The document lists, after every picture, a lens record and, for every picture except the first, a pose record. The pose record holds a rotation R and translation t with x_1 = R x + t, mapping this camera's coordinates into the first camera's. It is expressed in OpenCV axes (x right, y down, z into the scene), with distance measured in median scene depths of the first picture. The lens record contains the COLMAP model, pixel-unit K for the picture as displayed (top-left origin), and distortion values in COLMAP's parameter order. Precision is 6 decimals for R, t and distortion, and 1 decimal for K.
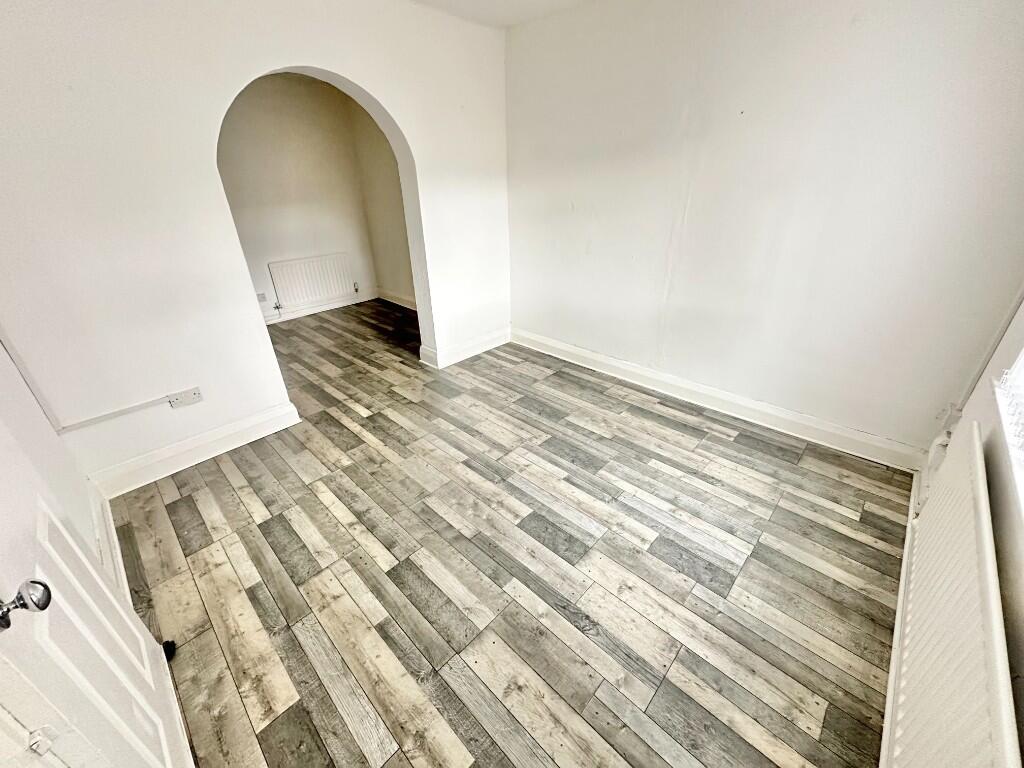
lens RADIAL K [[408.6, 0, 512.6], [0, 408.6, 382.4], [0, 0, 1]] dist [-0.003659, -0.000059]
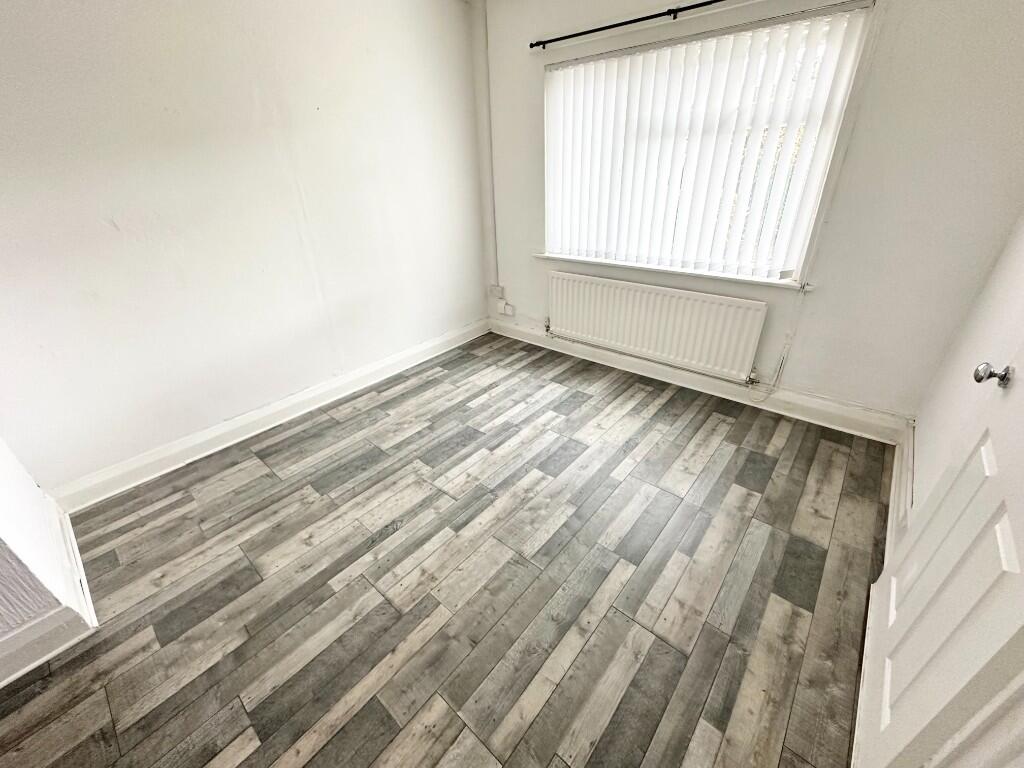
lens RADIAL K [[408.6, 0, 512.6], [0, 408.6, 382.4], [0, 0, 1]] dist [-0.003659, -0.000059]
pose [[-0.049187, -0.455189, 0.889035, -0.697655], [0.483652, 0.767937, 0.419945, -0.298927], [-0.873877, 0.450640, 0.182380, 0.650135]]
